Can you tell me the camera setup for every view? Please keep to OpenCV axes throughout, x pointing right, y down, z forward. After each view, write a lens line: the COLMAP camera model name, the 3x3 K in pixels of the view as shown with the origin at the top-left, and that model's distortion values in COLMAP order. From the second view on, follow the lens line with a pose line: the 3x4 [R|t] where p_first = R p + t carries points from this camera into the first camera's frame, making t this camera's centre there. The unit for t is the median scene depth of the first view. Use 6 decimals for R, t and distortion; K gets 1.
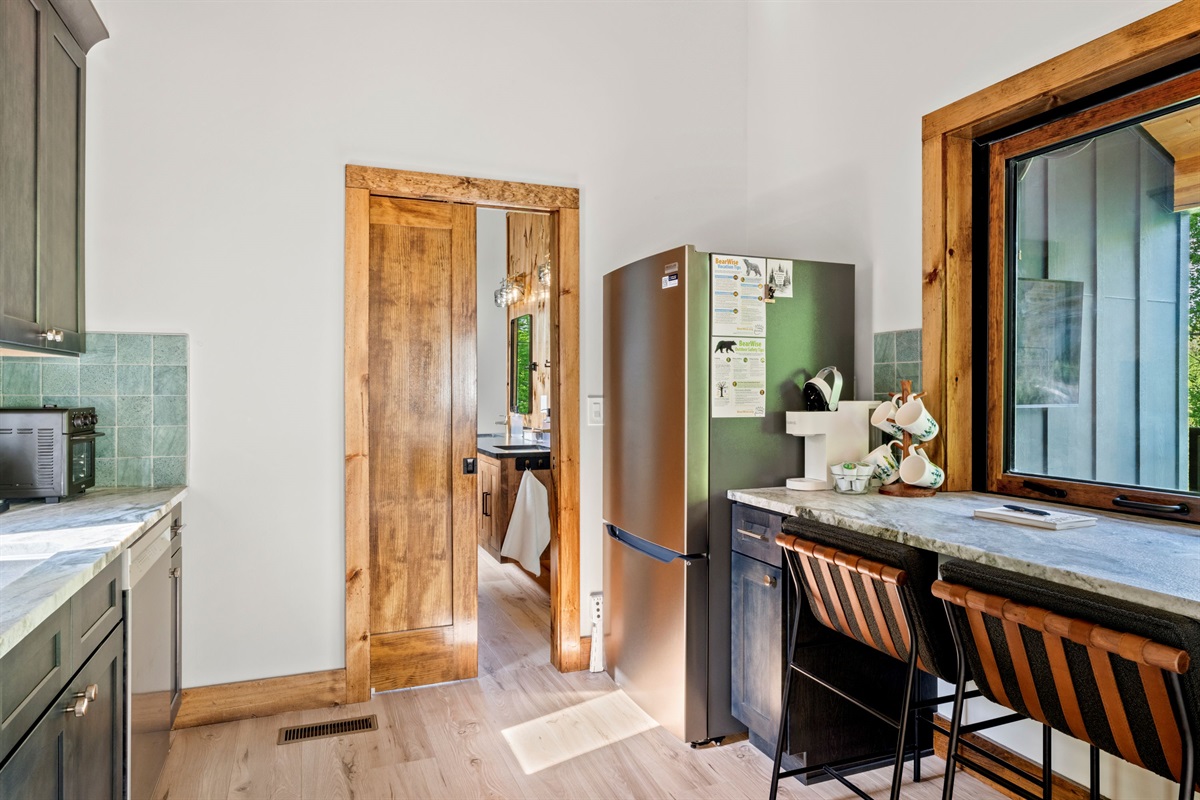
lens RADIAL K [[735.3, 0, 590.8], [0, 735.3, 393.1], [0, 0, 1]] dist [-0.002667, 0.002429]
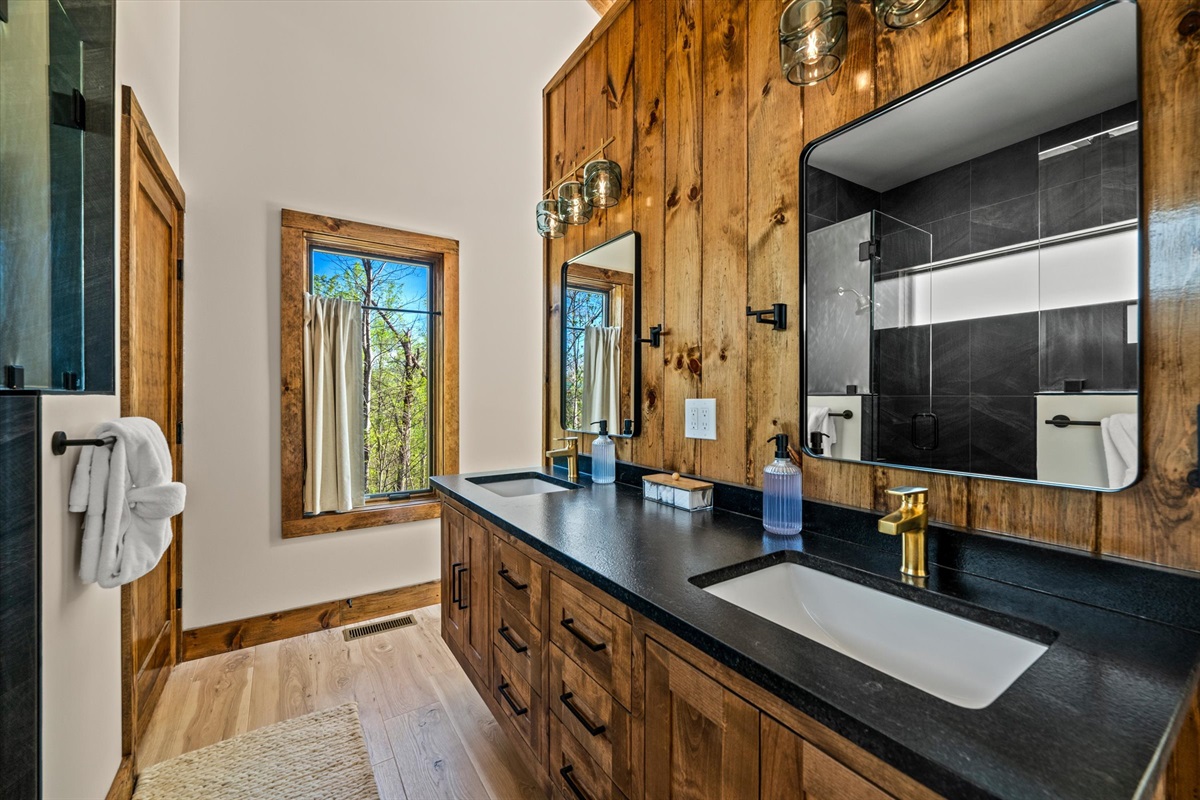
lens RADIAL K [[491.4, 0, 607.3], [0, 491.4, 402.4], [0, 0, 1]] dist [-0.001533, 0.000868]
pose [[0.975744, -0.003012, 0.218895, -0.340500], [0.001733, 0.999980, 0.006036, 0.005481], [-0.218909, -0.005511, 0.975730, 1.385002]]
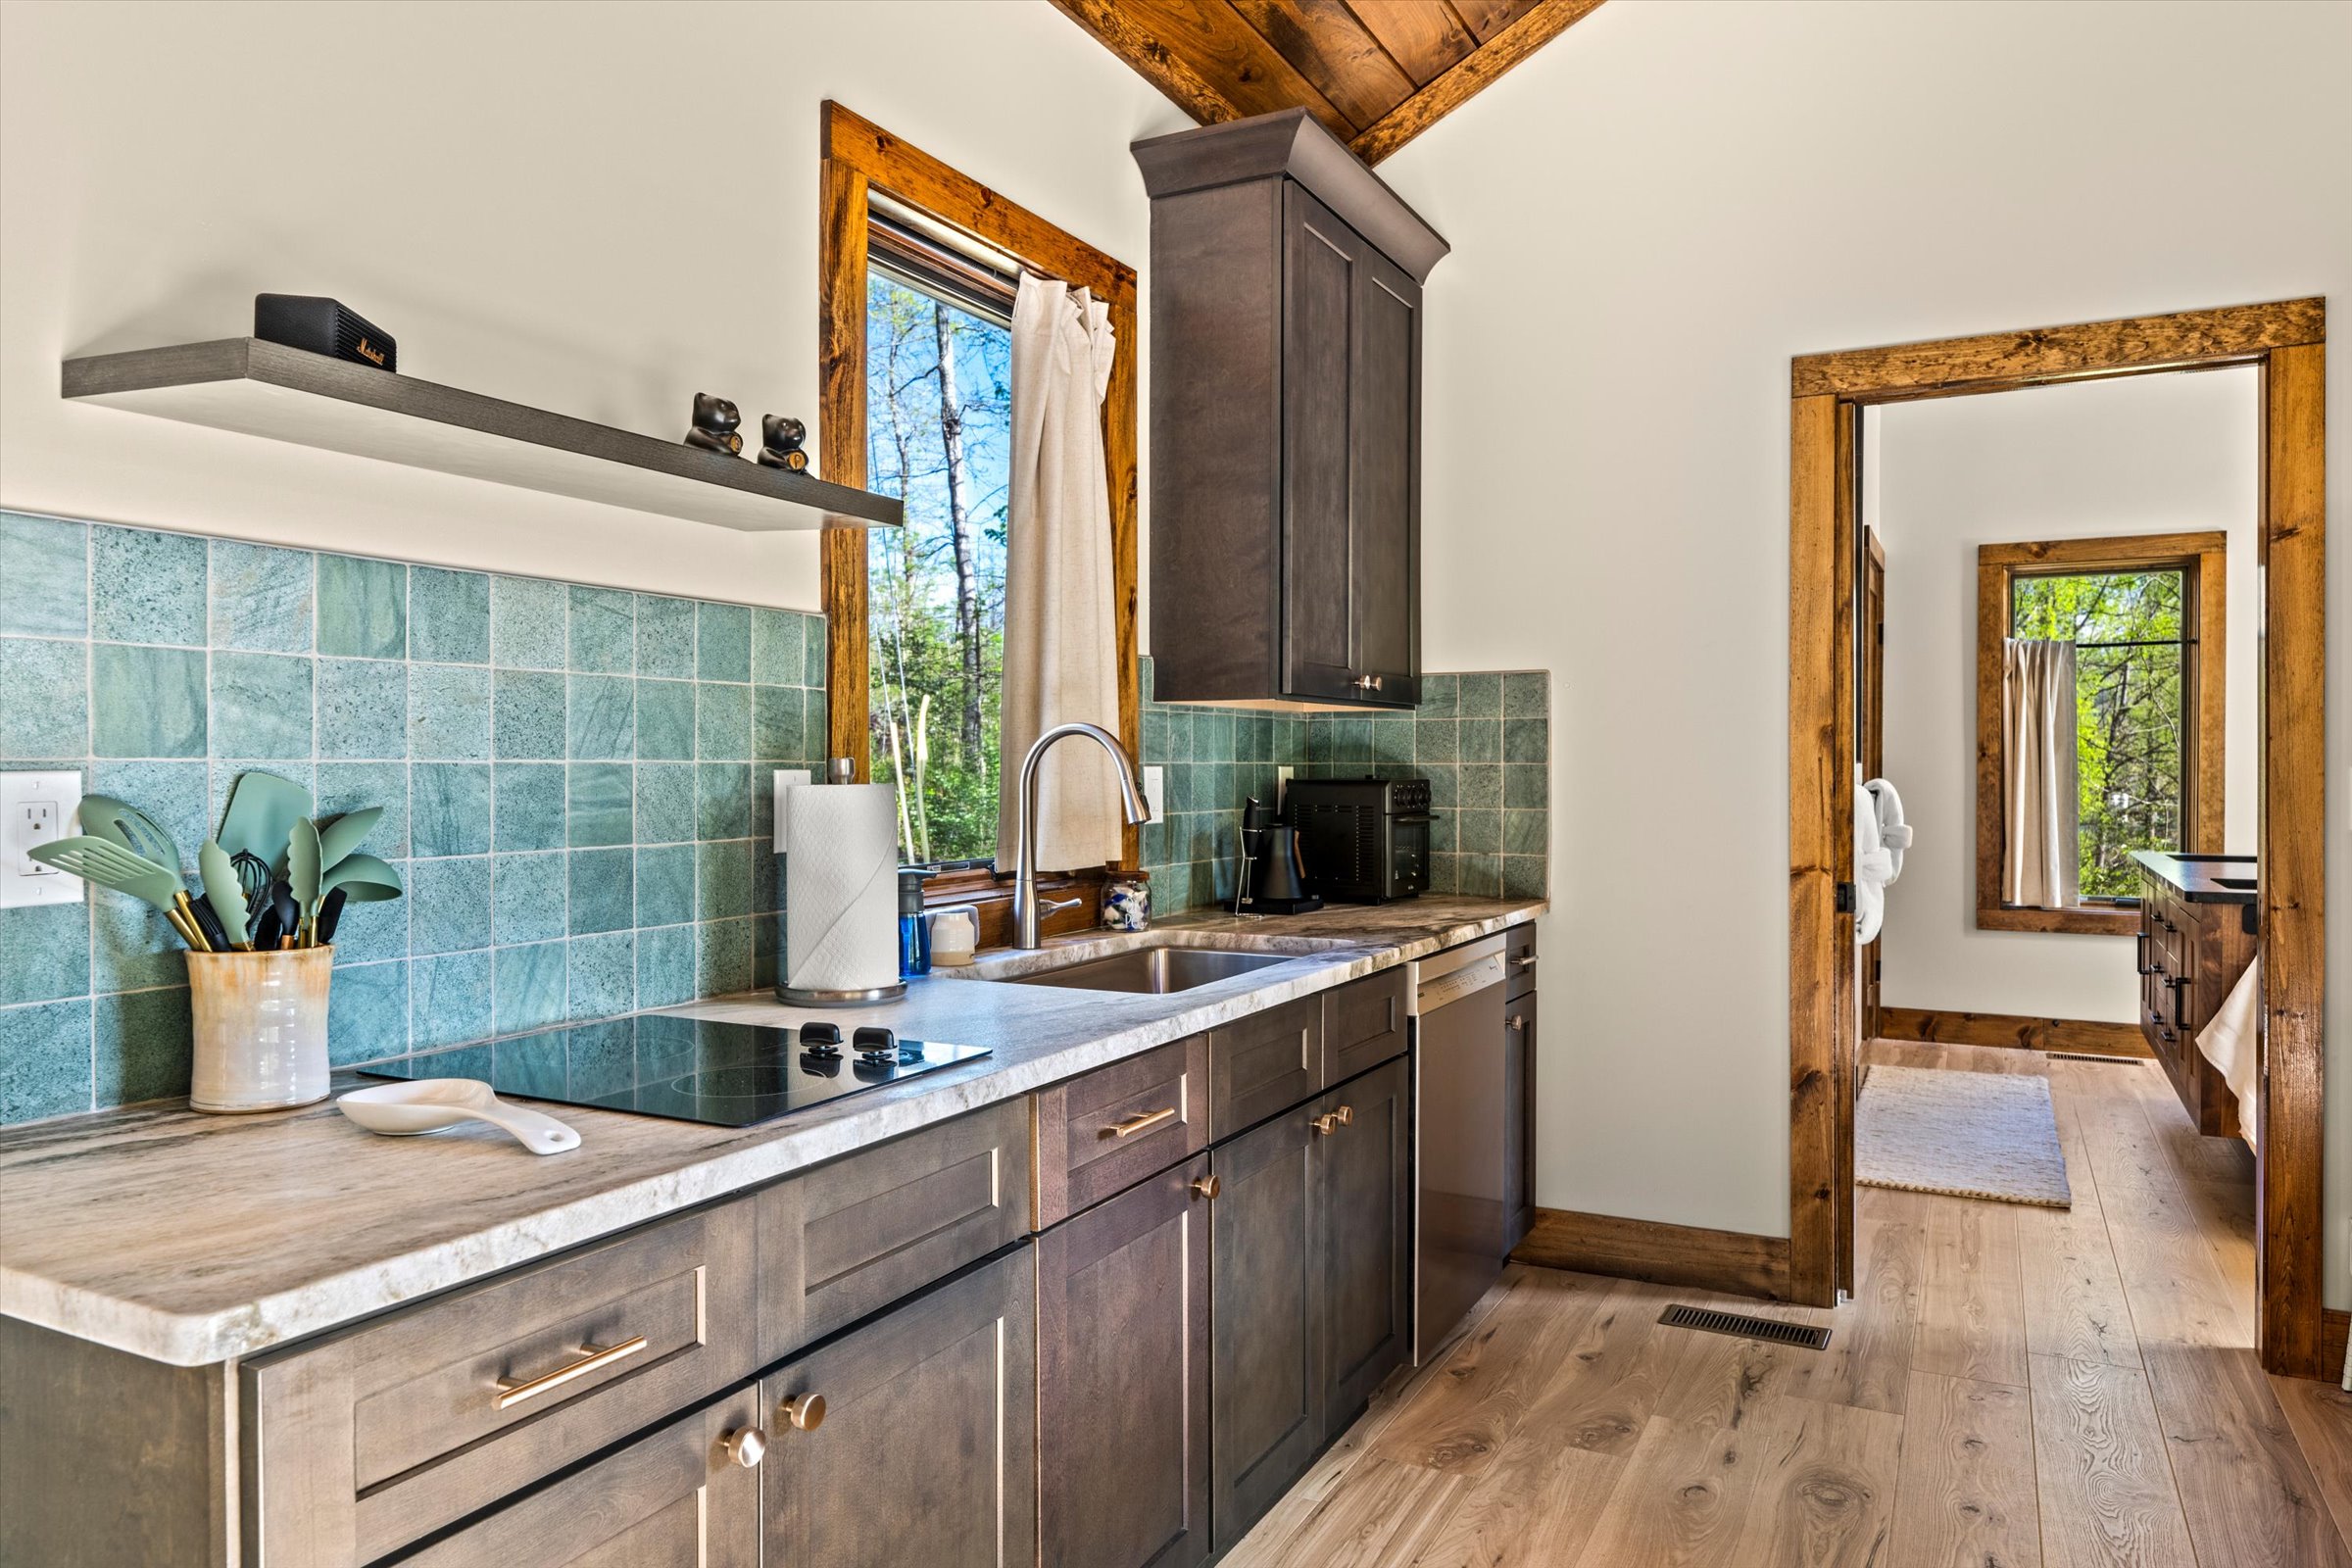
lens RADIAL K [[1514.6, 0, 1183.8], [0, 1514.6, 770.6], [0, 0, 1]] dist [-0.015235, -0.001688]
pose [[0.659255, 0.000148, -0.751919, 0.243031], [0.000162, 1.000000, 0.000339, 0.008673], [0.751919, -0.000345, 0.659255, -0.131374]]
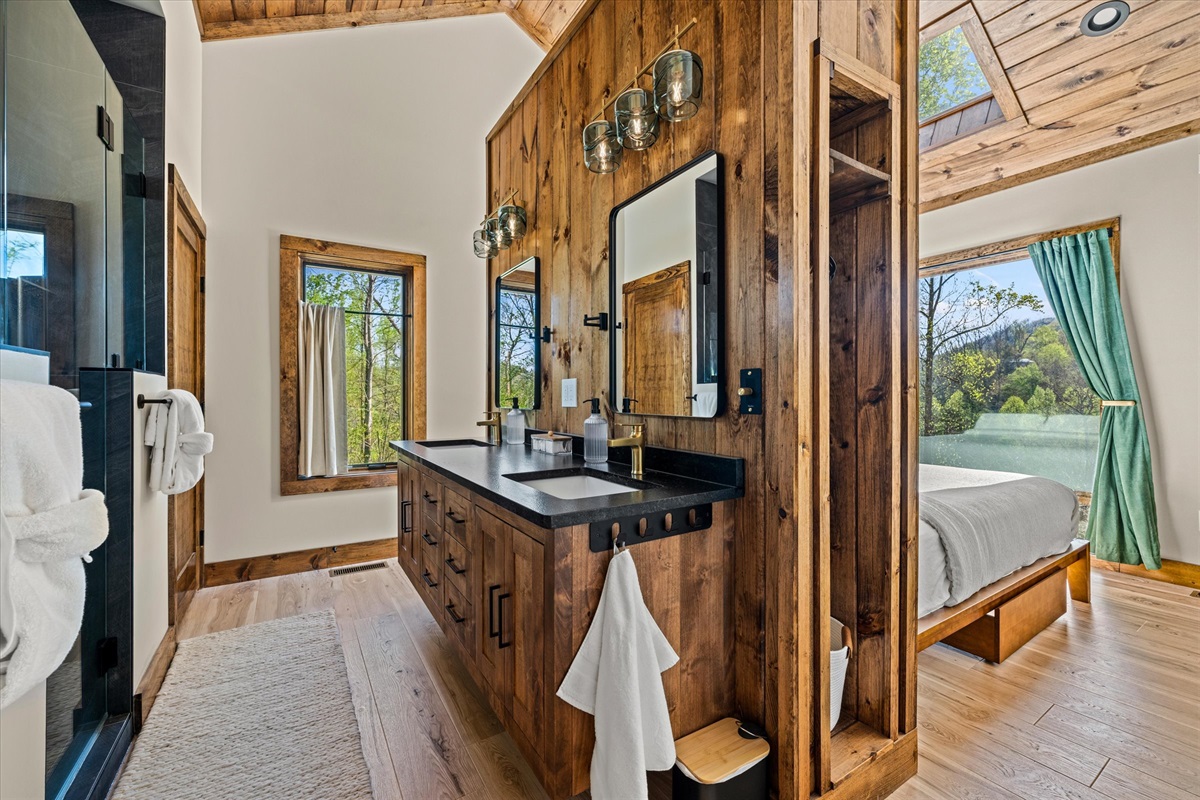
lens RADIAL K [[491.4, 0, 599.0], [0, 491.4, 399.4], [0, 0, 1]] dist [-0.001533, 0.000868]
pose [[0.980127, -0.004051, 0.198330, -0.228463], [0.003141, 0.999983, 0.004905, 0.033589], [-0.198346, -0.004184, 0.980123, 1.132171]]
